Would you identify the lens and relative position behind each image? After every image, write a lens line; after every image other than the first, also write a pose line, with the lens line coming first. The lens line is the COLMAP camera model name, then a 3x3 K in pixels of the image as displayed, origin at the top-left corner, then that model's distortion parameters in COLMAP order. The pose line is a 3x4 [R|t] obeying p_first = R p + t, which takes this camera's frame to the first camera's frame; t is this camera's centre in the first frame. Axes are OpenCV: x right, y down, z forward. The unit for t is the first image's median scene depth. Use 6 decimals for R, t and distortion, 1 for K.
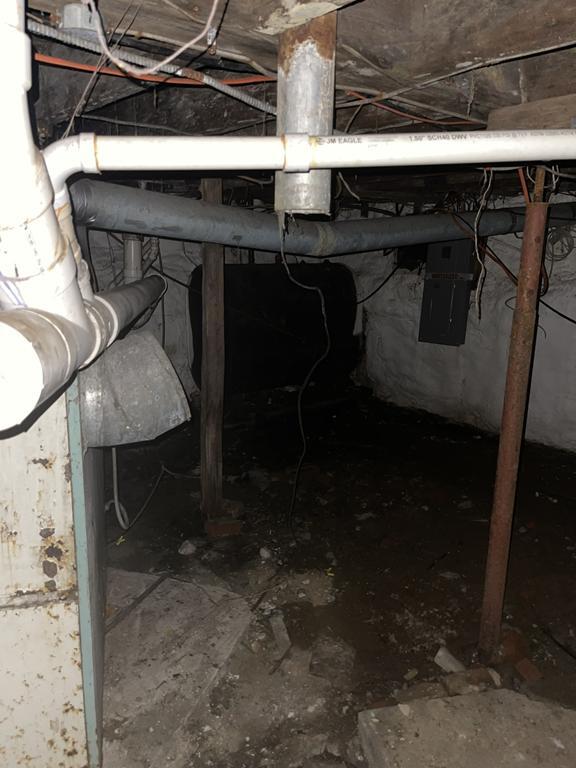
lens RADIAL K [[545.2, 0, 288.0], [0, 545.2, 384.0], [0, 0, 1]] dist [-0.007504, -0.045848]
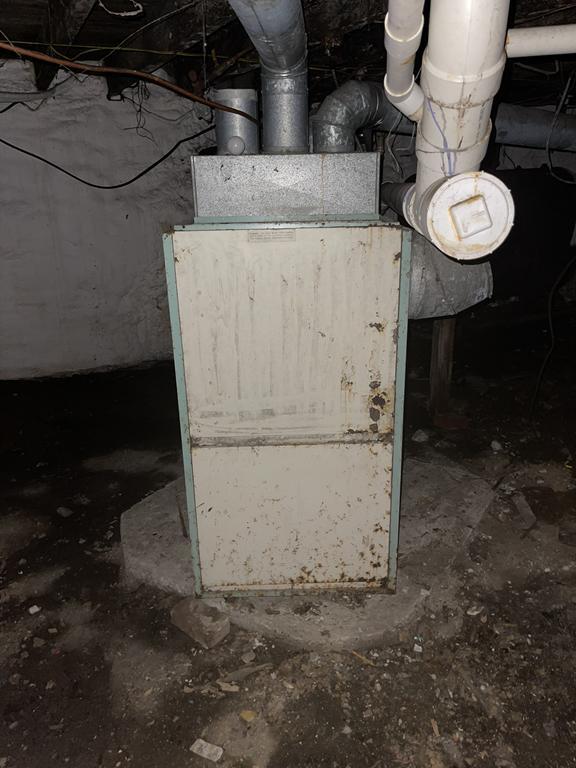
lens RADIAL K [[545.2, 0, 288.0], [0, 545.2, 384.0], [0, 0, 1]] dist [-0.007504, -0.045848]
pose [[0.955880, 0.047107, -0.289957, -0.245900], [-0.007652, 0.990717, 0.135728, 0.094306], [0.293659, -0.127521, 0.947366, -0.217962]]
